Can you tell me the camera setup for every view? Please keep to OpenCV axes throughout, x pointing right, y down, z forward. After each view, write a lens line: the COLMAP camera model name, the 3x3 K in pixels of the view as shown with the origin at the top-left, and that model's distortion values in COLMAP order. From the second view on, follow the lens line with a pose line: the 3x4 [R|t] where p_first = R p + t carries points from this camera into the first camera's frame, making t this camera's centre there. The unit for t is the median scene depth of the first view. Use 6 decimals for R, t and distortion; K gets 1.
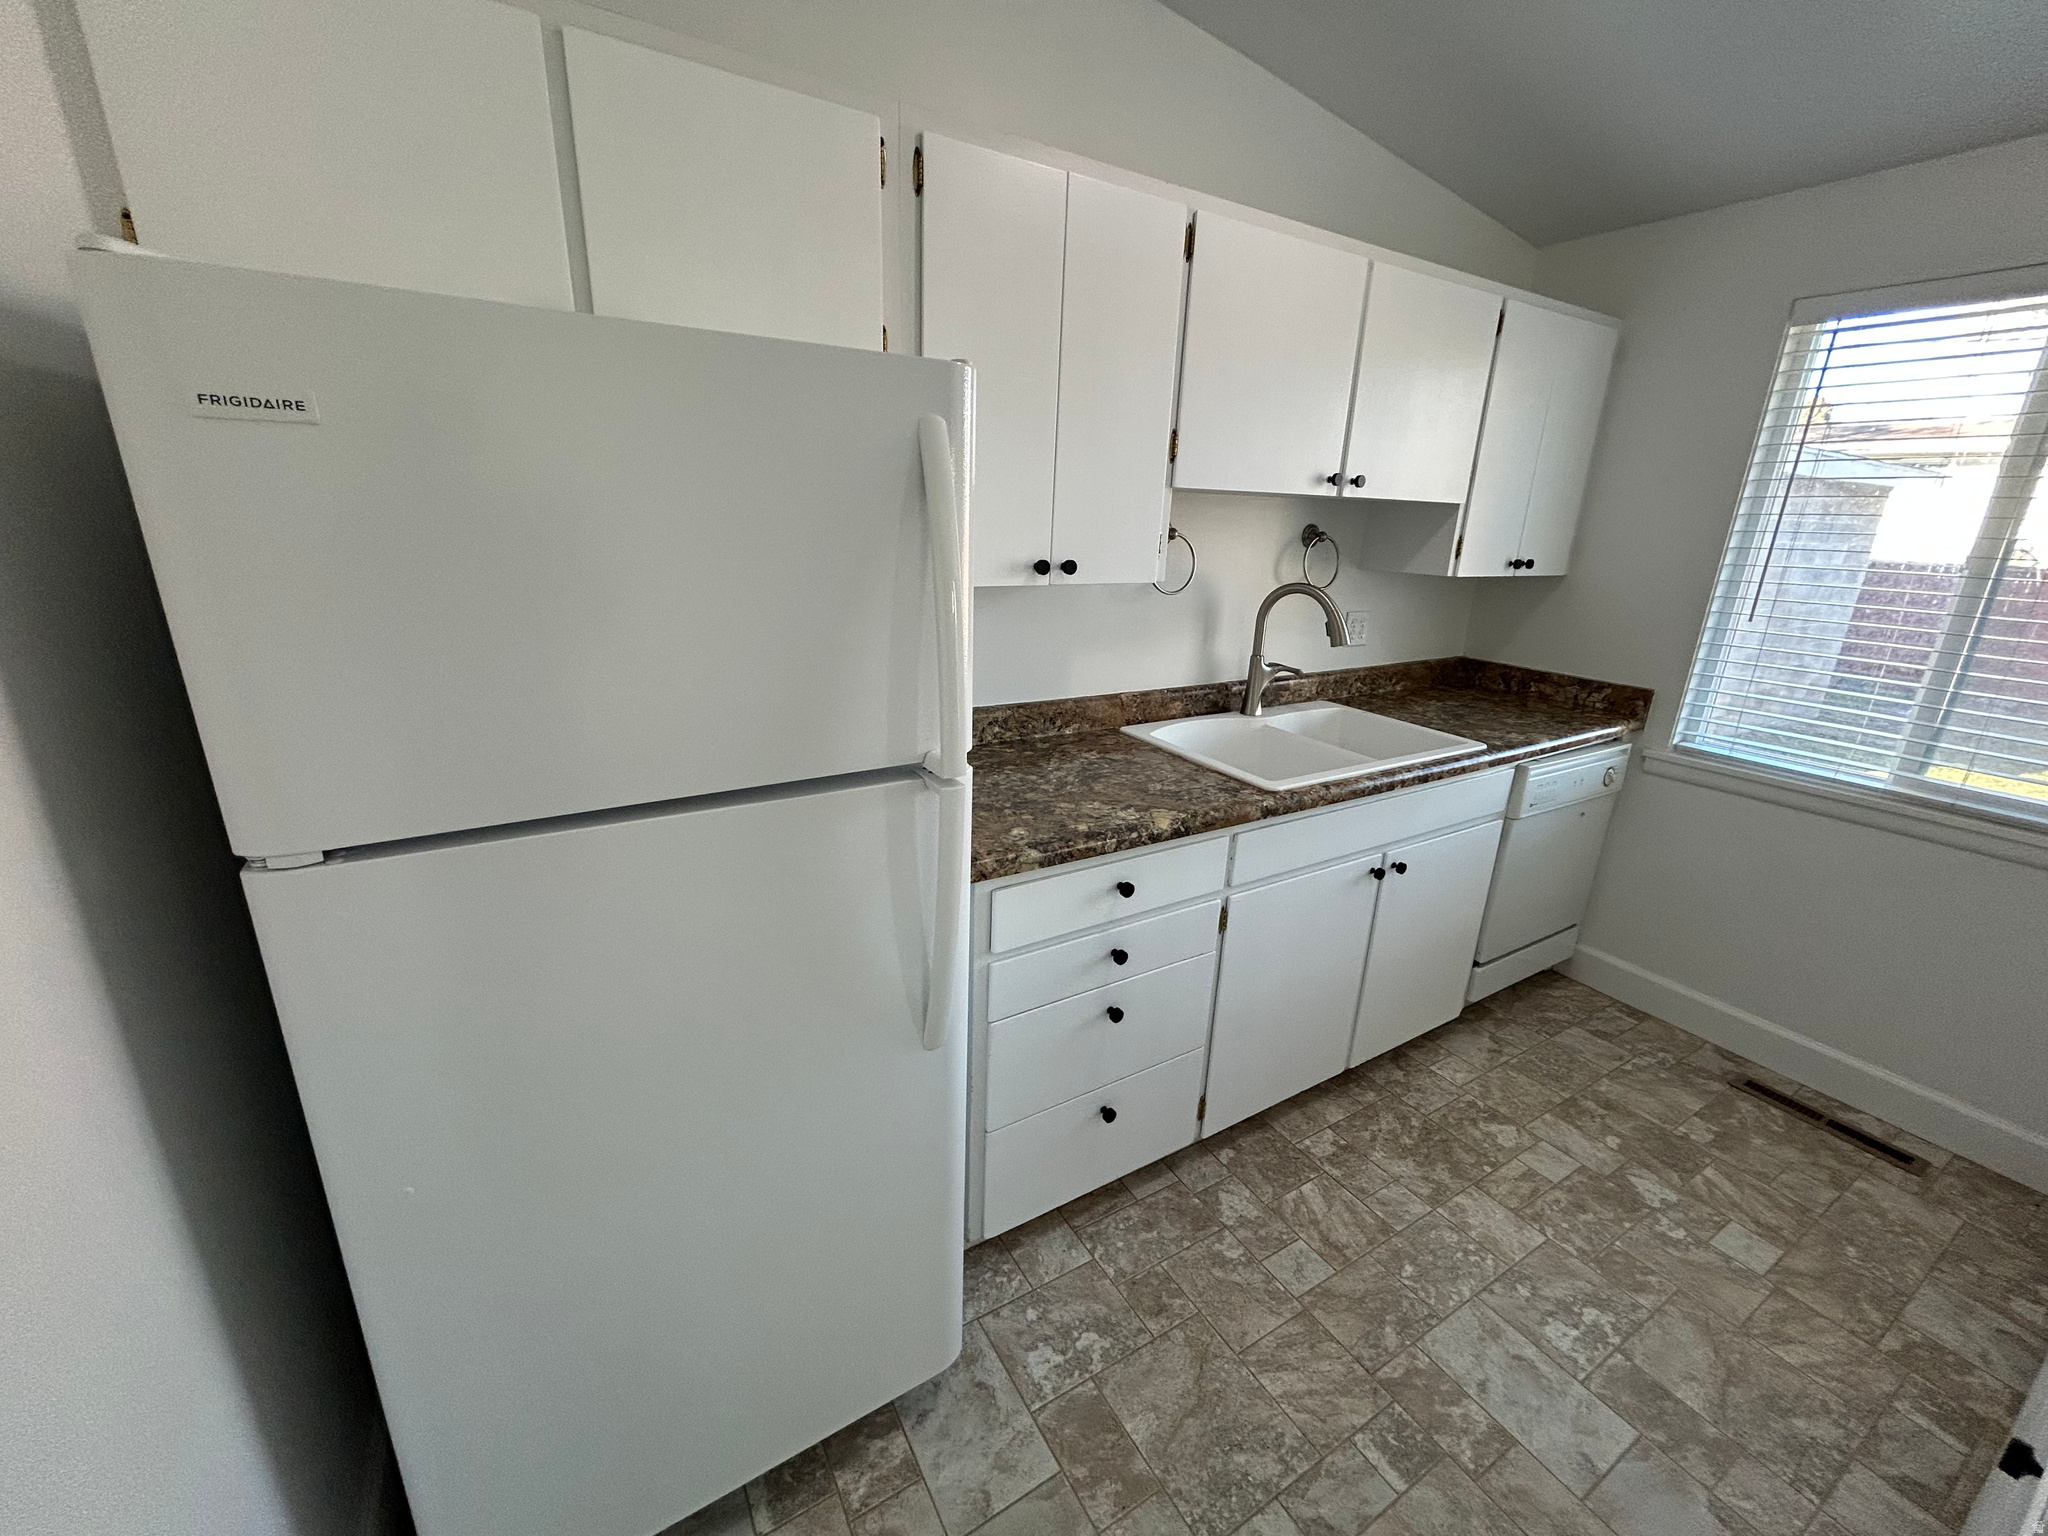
lens RADIAL K [[822.4, 0, 1025.3], [0, 822.4, 764.8], [0, 0, 1]] dist [0.000973, -0.000487]
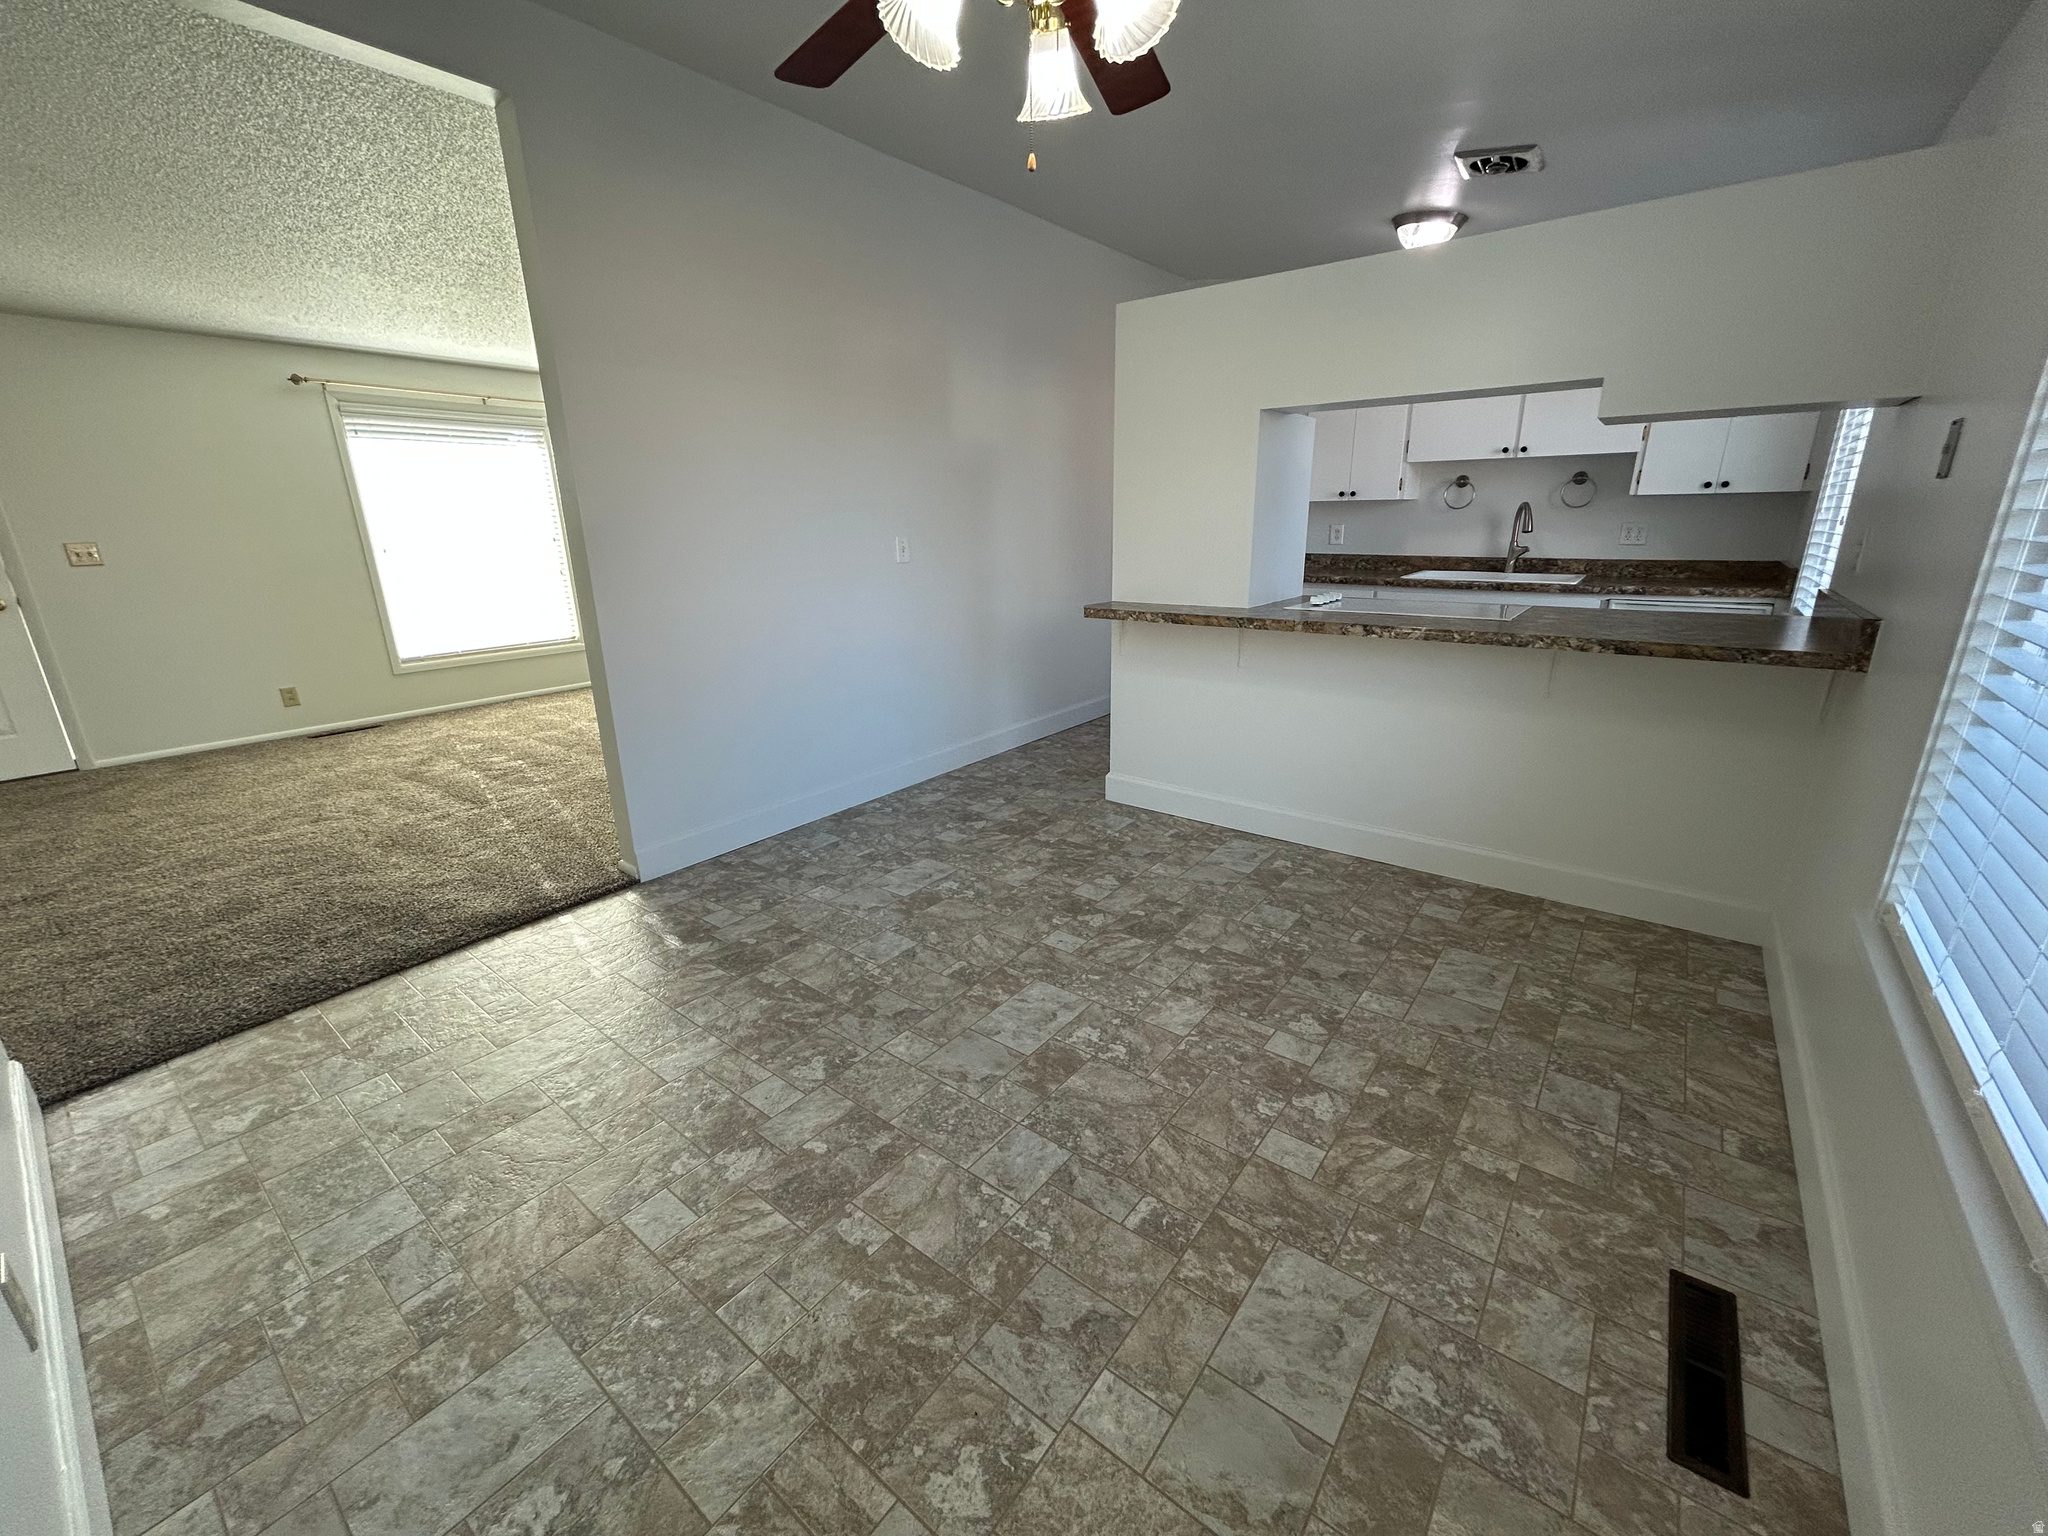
lens RADIAL K [[822.4, 0, 1022.0], [0, 822.4, 772.9], [0, 0, 1]] dist [0.000973, -0.000487]
pose [[0.358484, 0.244876, -0.900847, 1.533565], [-0.255464, 0.953882, 0.157632, 0.093308], [0.897902, 0.173625, 0.404508, 0.256369]]
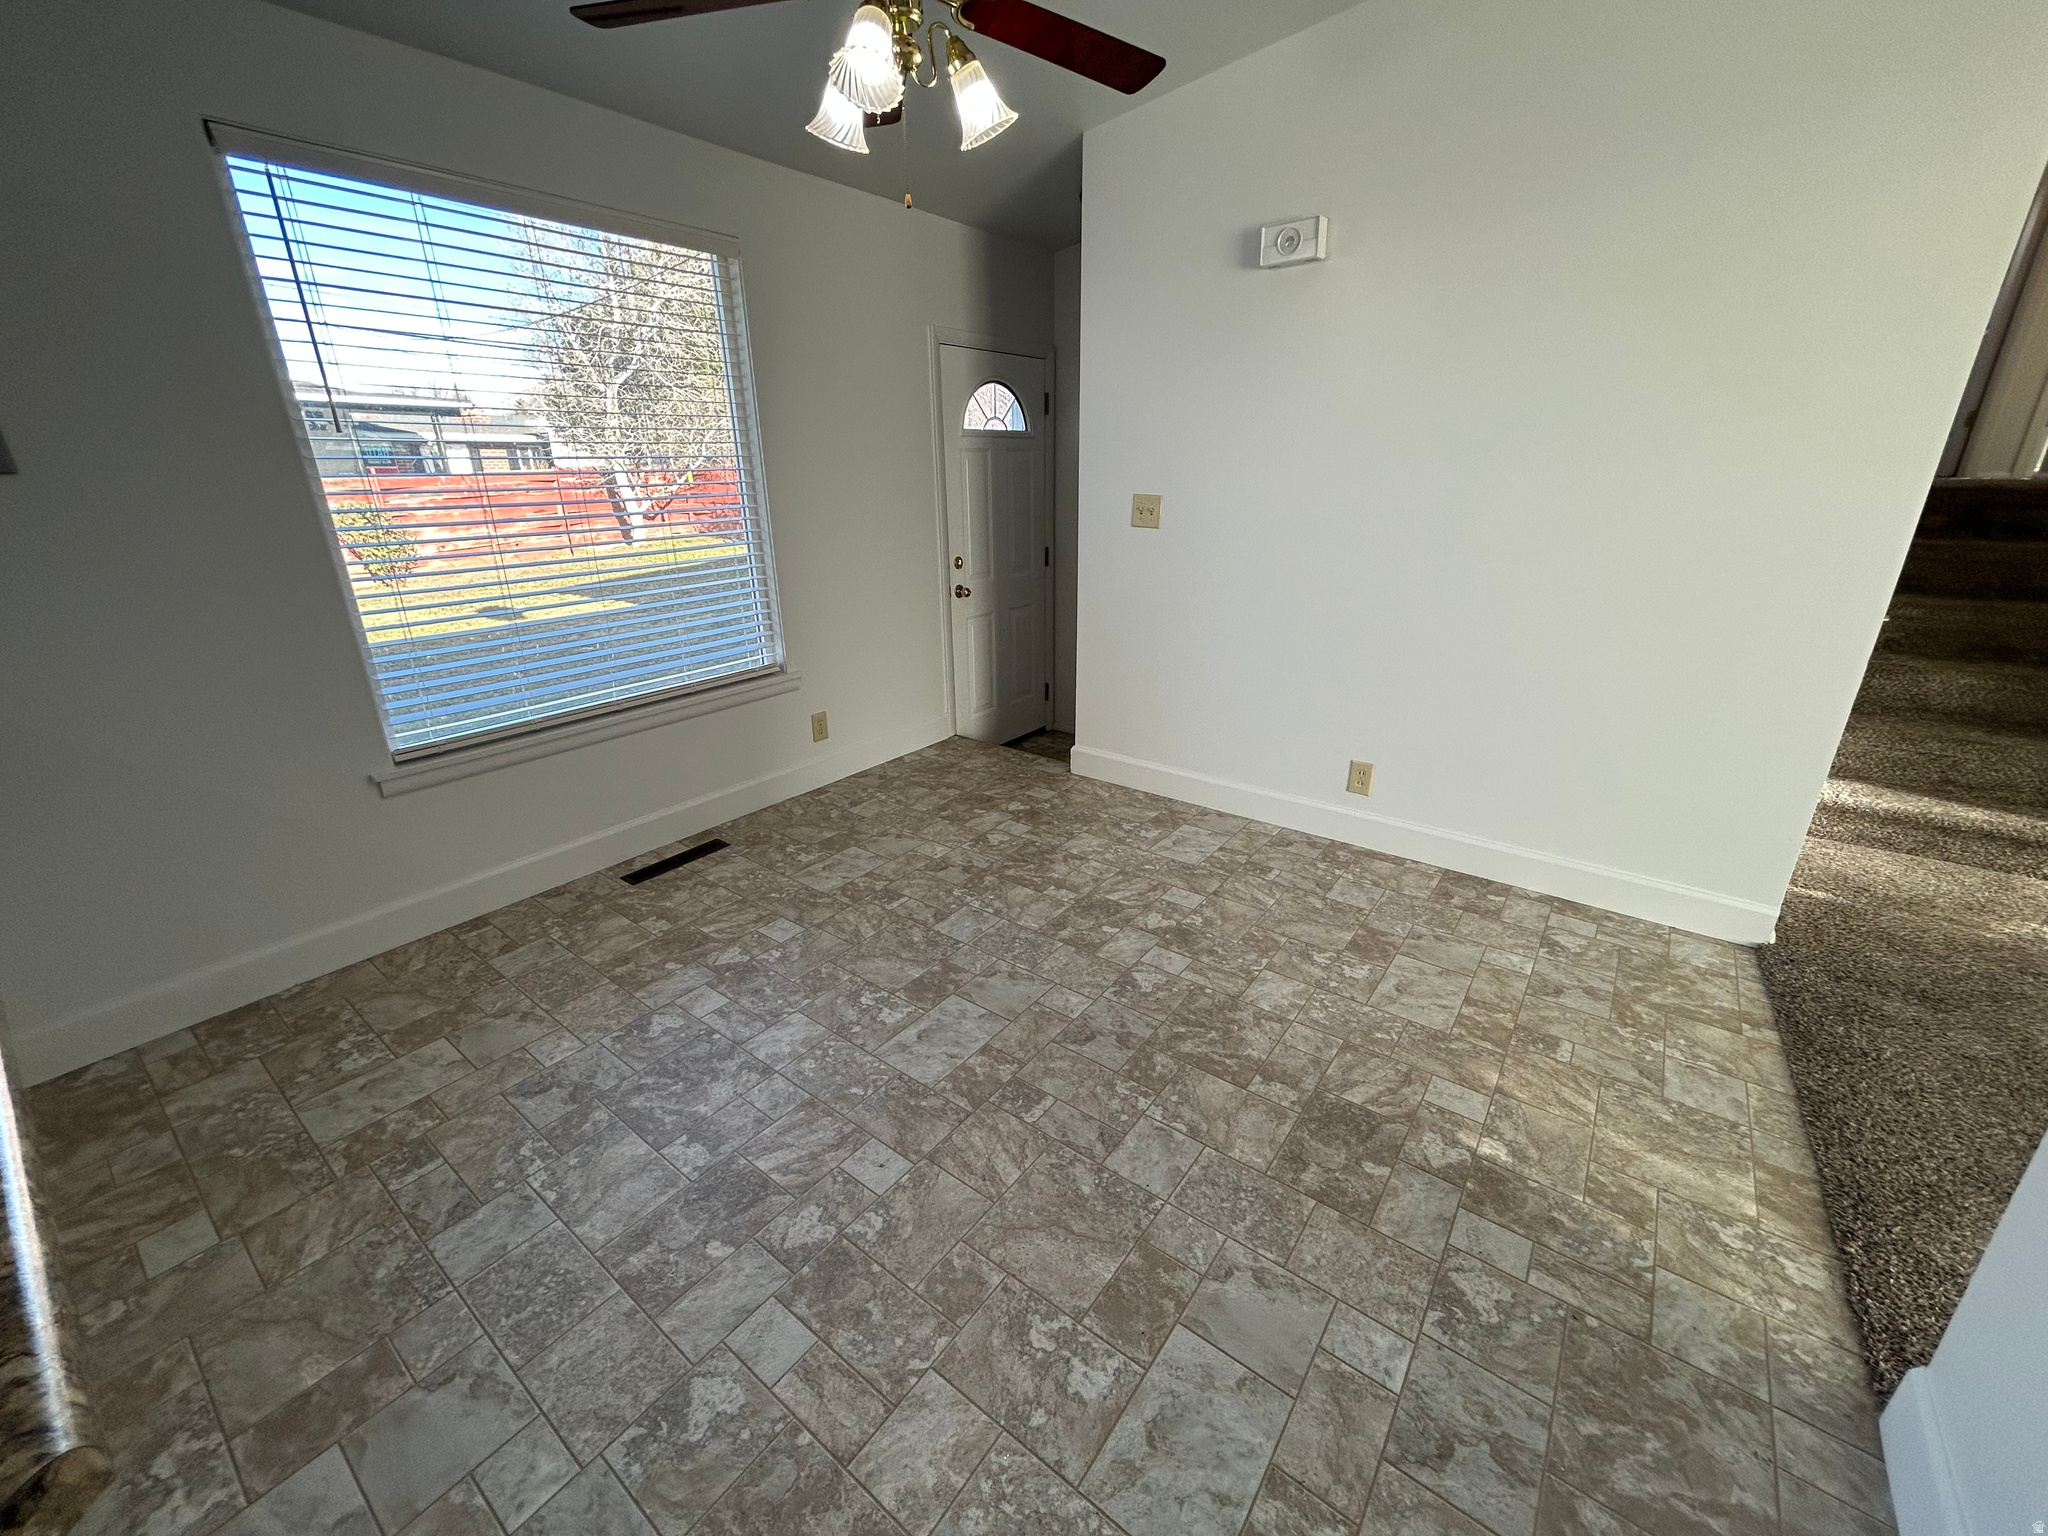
lens RADIAL K [[822.4, 0, 1028.4], [0, 822.4, 763.9], [0, 0, 1]] dist [0.000973, -0.000487]
pose [[-0.375374, -0.342731, 0.861180, -0.393204], [0.276929, 0.845212, 0.457085, -0.176981], [-0.884537, 0.410063, -0.222359, 0.831919]]
